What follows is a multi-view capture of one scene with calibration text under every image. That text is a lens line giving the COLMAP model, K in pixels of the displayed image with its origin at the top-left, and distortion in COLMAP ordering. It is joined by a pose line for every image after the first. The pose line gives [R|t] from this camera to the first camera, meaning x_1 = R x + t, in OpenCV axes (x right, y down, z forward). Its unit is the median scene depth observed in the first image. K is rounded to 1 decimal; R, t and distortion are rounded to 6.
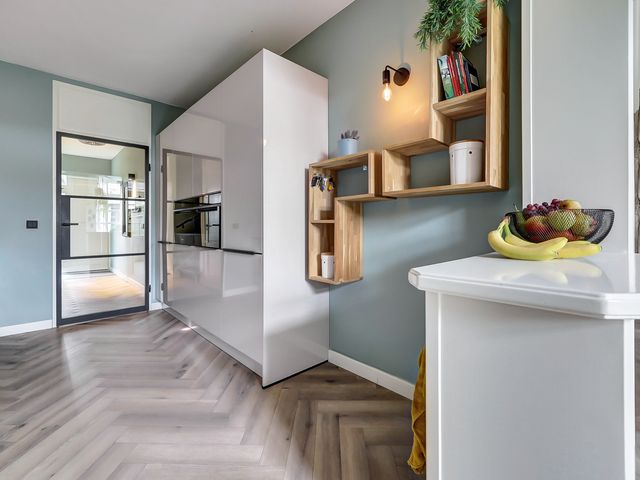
lens RADIAL K [[297.5, 0, 319.5], [0, 297.5, 235.1], [0, 0, 1]] dist [-0.002686, 0.001277]
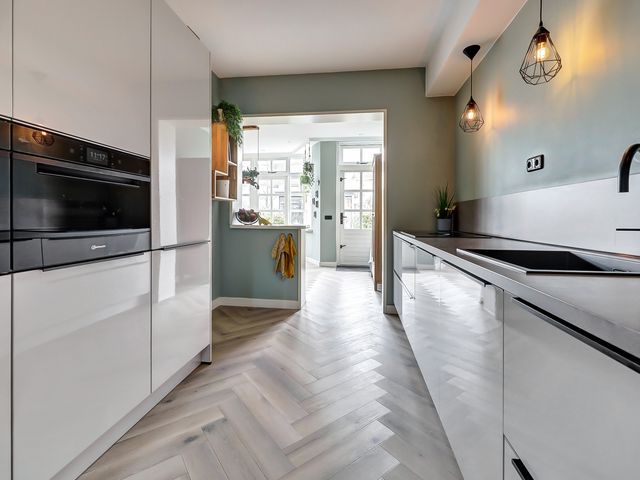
lens RADIAL K [[297.5, 0, 315.4], [0, 297.5, 216.7], [0, 0, 1]] dist [-0.002686, 0.001277]
pose [[-0.626483, -0.001138, 0.779434, -1.254619], [0.013752, 0.999827, 0.012513, -0.032762], [-0.779313, 0.018558, -0.626360, 1.342627]]
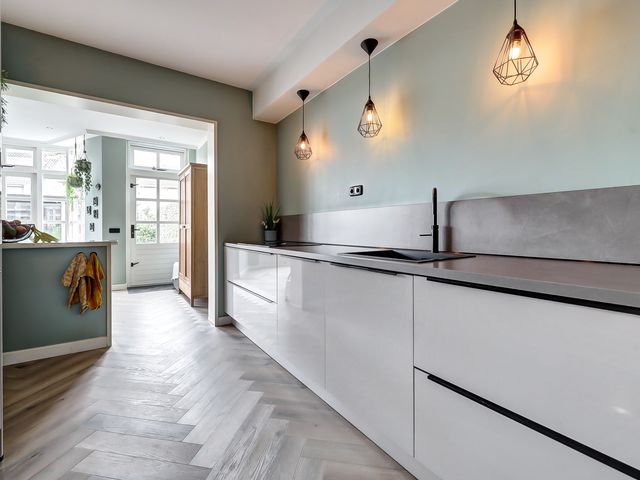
lens RADIAL K [[297.5, 0, 315.4], [0, 297.5, 226.4], [0, 0, 1]] dist [-0.002686, 0.001277]
pose [[-0.987406, 0.007724, 0.158021, -1.015800], [0.010245, 0.999833, 0.015150, -0.040694], [-0.157877, 0.016578, -0.987320, 1.539139]]
